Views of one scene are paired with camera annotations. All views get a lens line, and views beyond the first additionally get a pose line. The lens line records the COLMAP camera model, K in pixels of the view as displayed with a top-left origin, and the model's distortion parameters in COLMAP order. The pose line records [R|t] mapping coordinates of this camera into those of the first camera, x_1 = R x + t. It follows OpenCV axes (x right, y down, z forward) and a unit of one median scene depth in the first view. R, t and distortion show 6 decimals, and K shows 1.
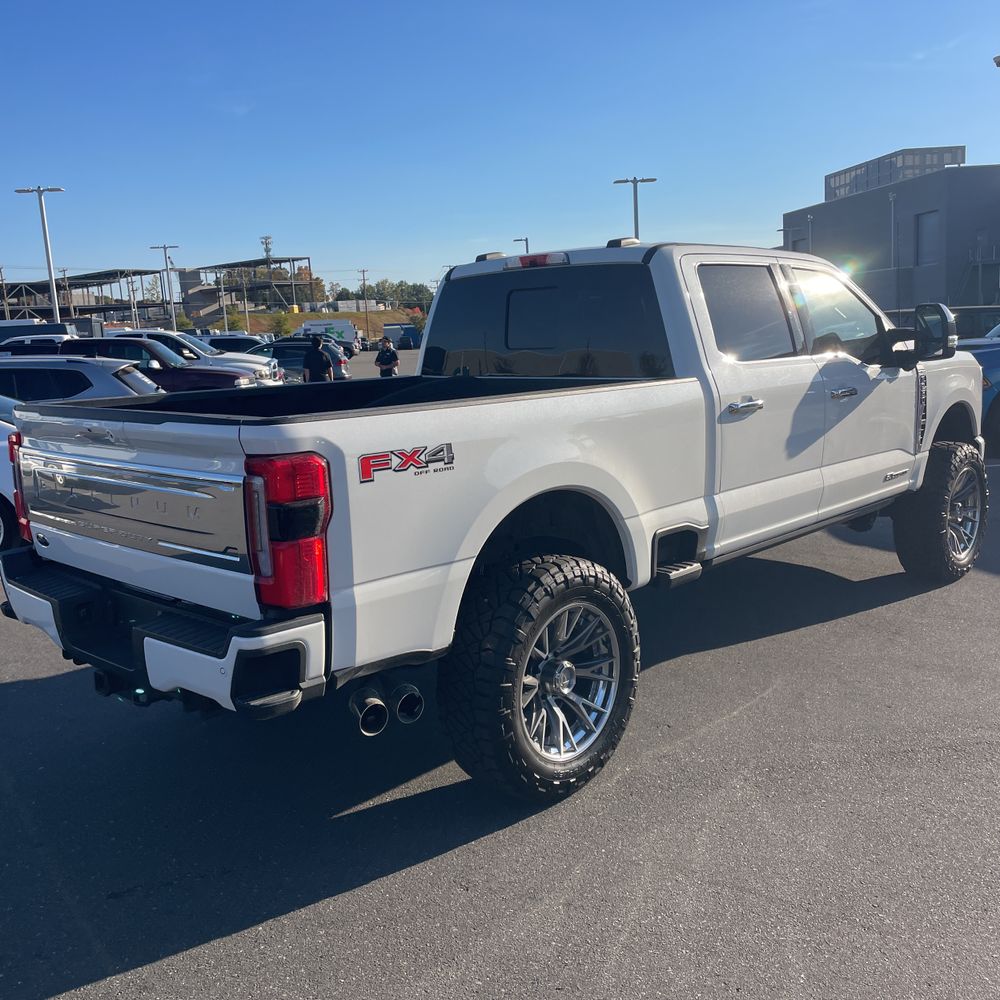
lens RADIAL K [[1013.9, 0, 476.8], [0, 1013.9, 499.2], [0, 0, 1]] dist [0.099274, -0.139006]
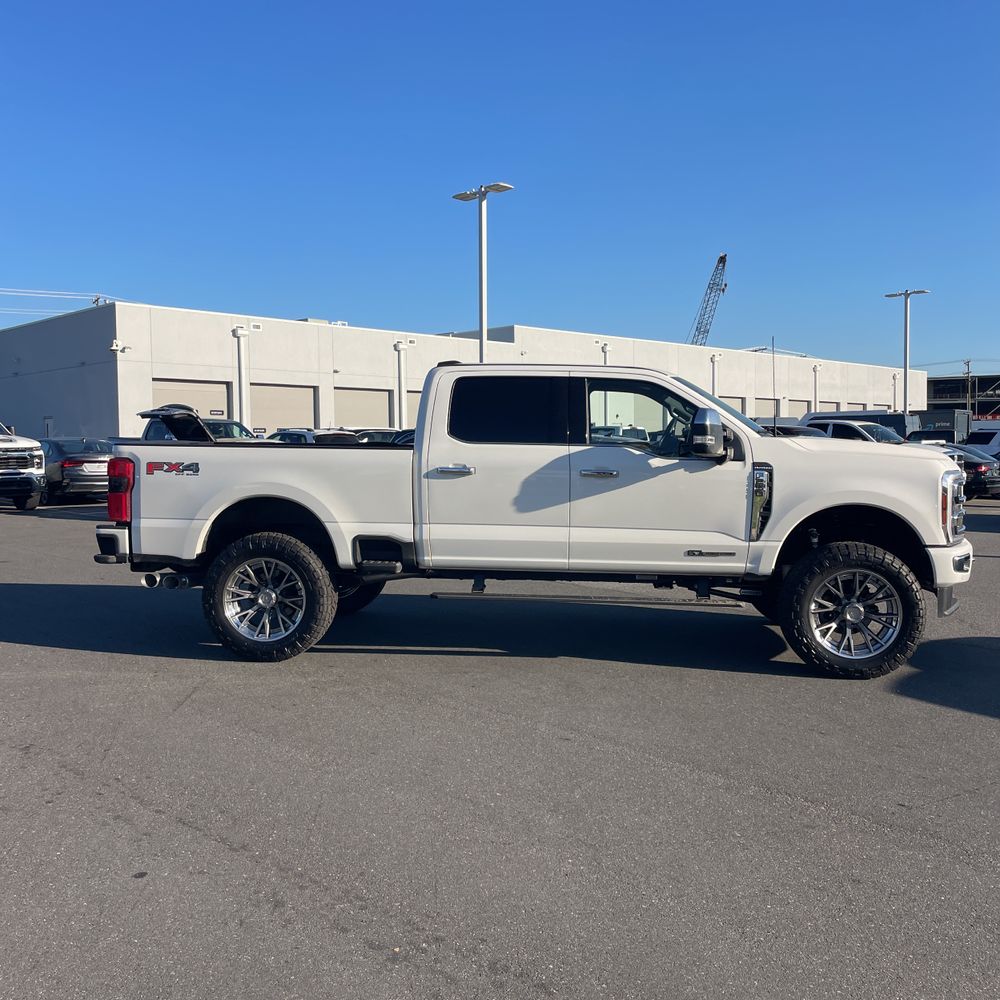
lens RADIAL K [[1017.8, 0, 498.2], [0, 1017.8, 482.8], [0, 0, 1]] dist [0.153658, -0.320791]
pose [[0.619457, 0.083024, -0.780628, 1.530371], [-0.162597, 0.986398, -0.024118, -0.048113], [0.768007, 0.141868, 0.624530, 0.107235]]
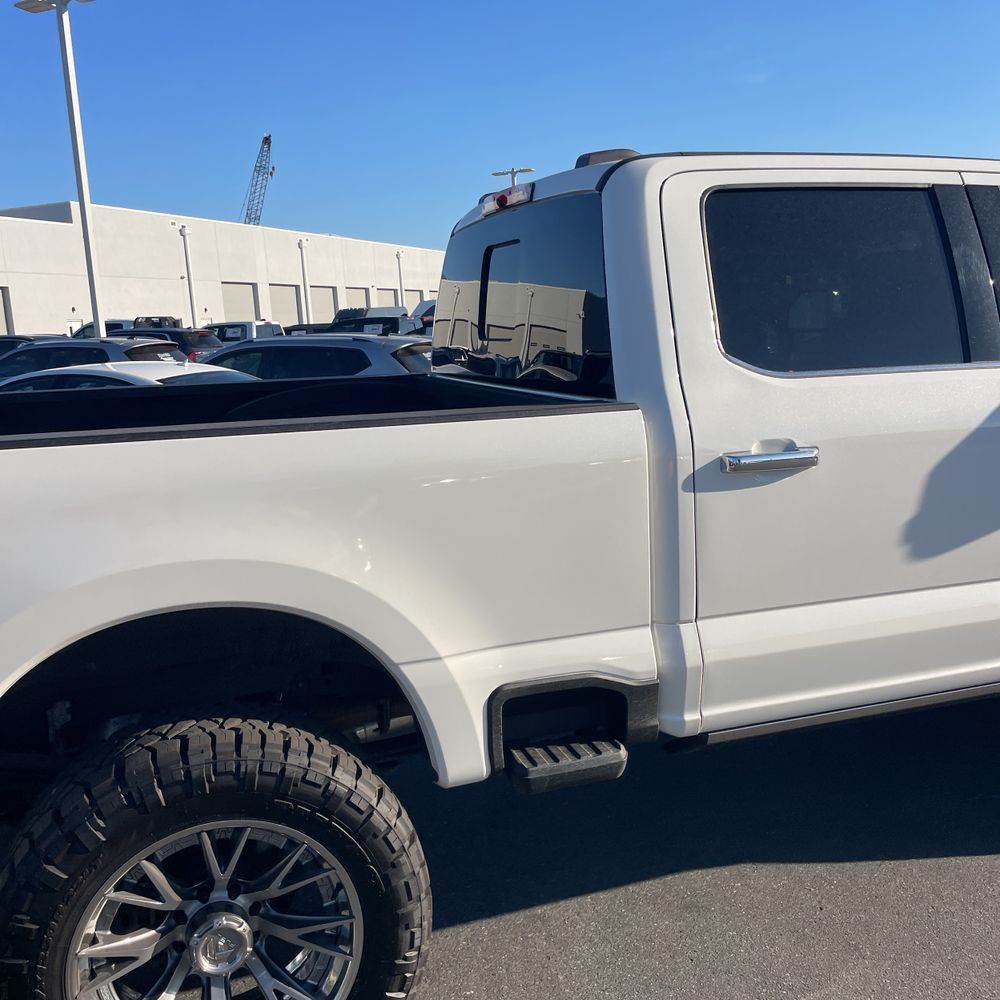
lens RADIAL K [[1010.4, 0, 487.8], [0, 1010.4, 488.5], [0, 0, 1]] dist [0.100894, -0.153606]
pose [[0.891179, 0.081579, -0.446257, 0.378555], [-0.074327, 0.996662, 0.033764, -0.085974], [0.447522, 0.003079, 0.894268, 0.483462]]
